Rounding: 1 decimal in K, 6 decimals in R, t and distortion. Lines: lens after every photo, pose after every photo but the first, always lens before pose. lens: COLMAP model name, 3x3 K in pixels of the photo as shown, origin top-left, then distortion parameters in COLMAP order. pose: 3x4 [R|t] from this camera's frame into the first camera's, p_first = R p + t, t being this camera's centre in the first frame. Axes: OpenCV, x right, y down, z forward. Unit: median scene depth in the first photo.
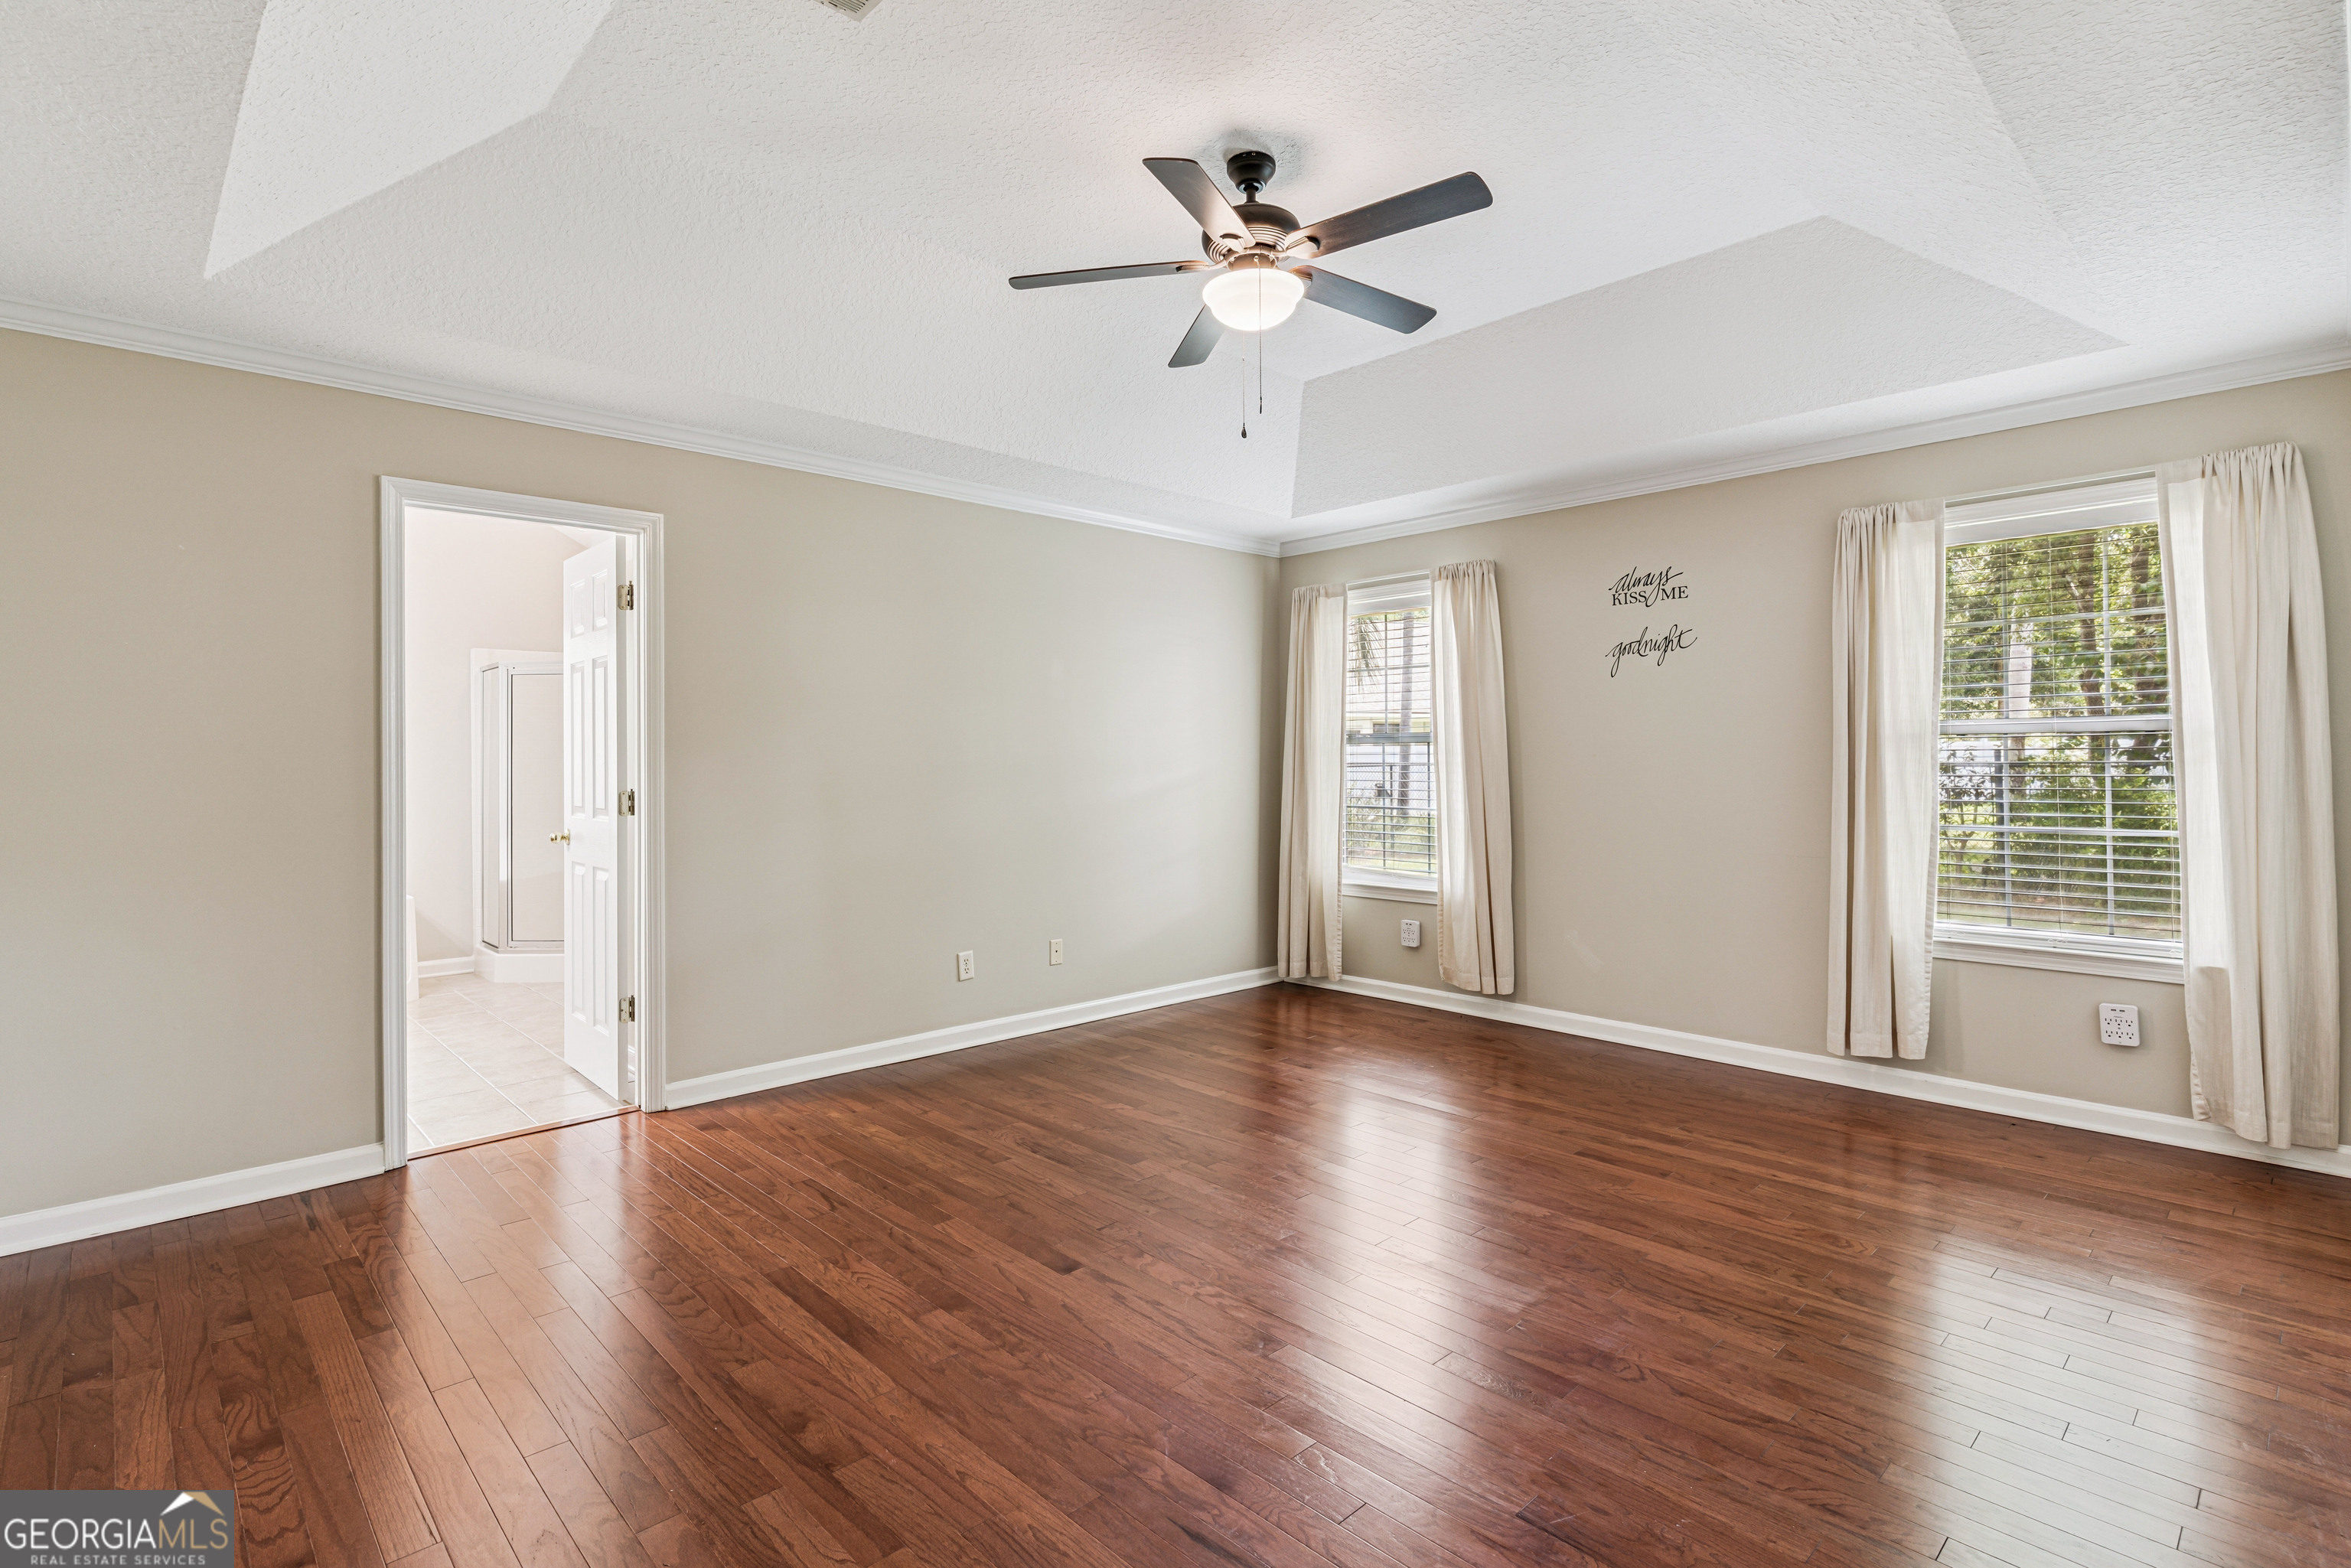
lens RADIAL K [[1115.2, 0, 1161.0], [0, 1115.2, 735.6], [0, 0, 1]] dist [-0.003796, 0.000173]
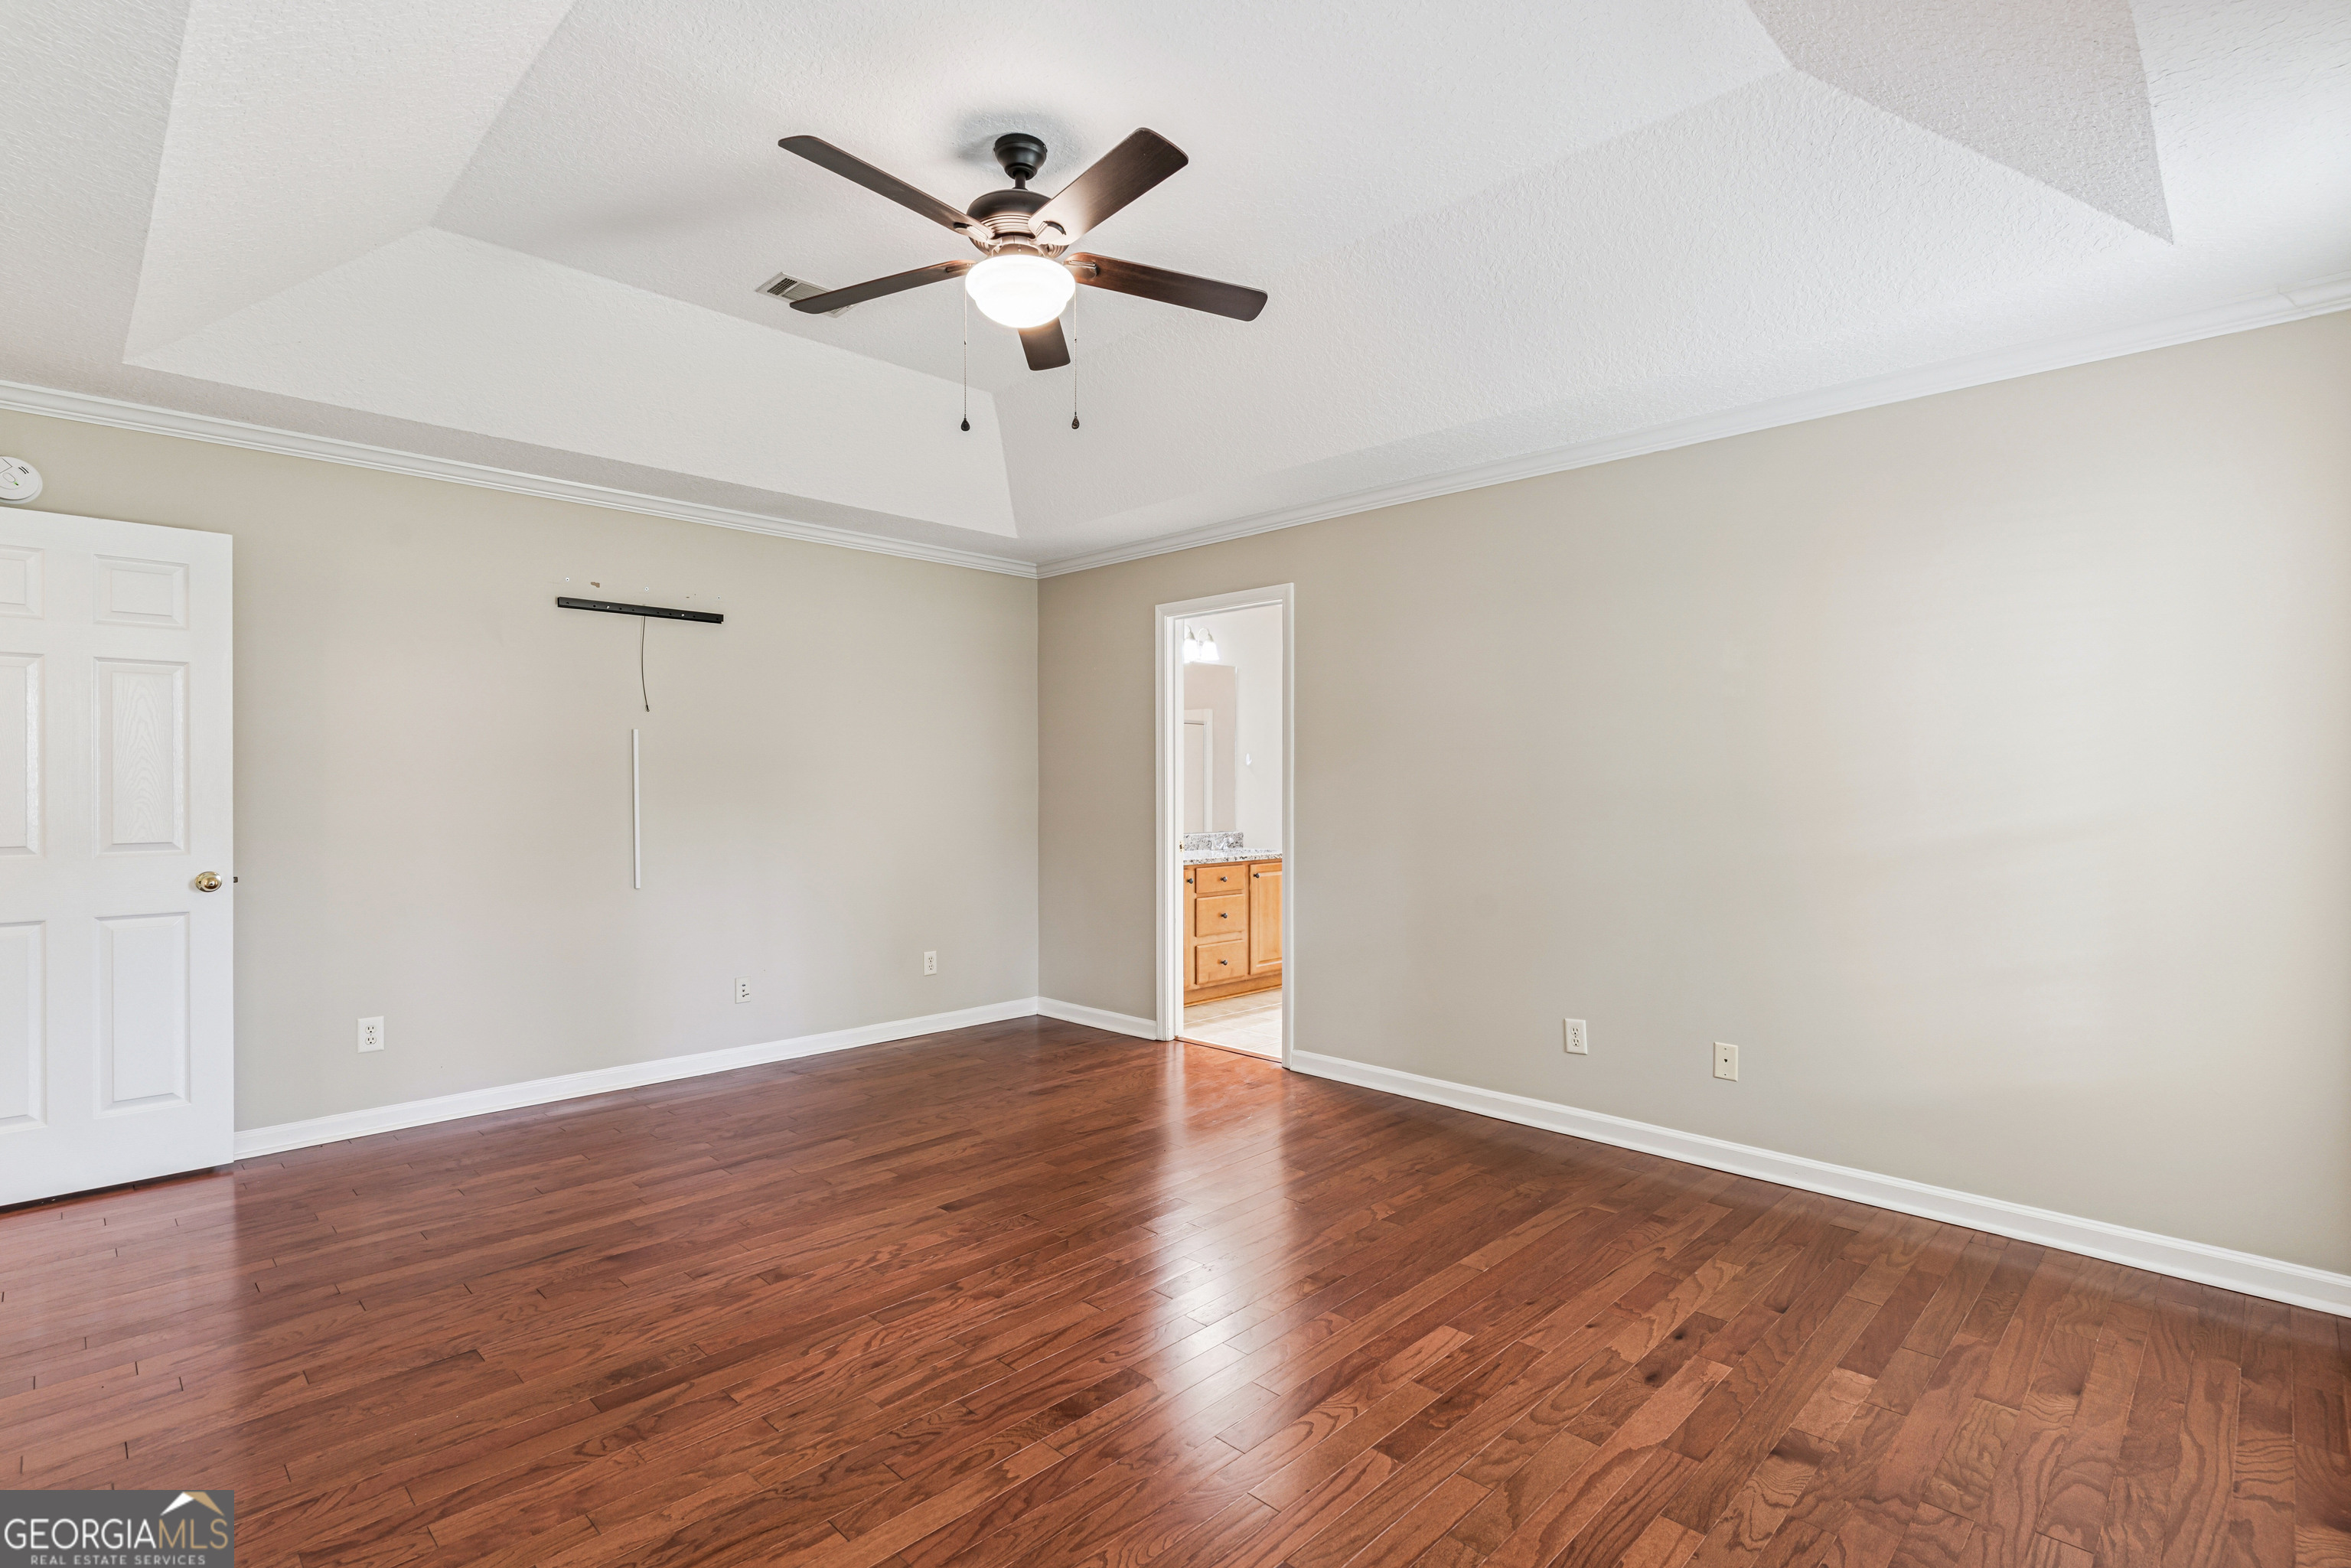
lens RADIAL K [[1115.2, 0, 1175.1], [0, 1115.2, 788.2], [0, 0, 1]] dist [-0.003796, 0.000173]
pose [[0.037380, 0.008351, -0.999266, 0.893629], [0.019281, 0.999773, 0.009076, 0.014070], [0.999115, -0.019606, 0.037211, 0.955702]]
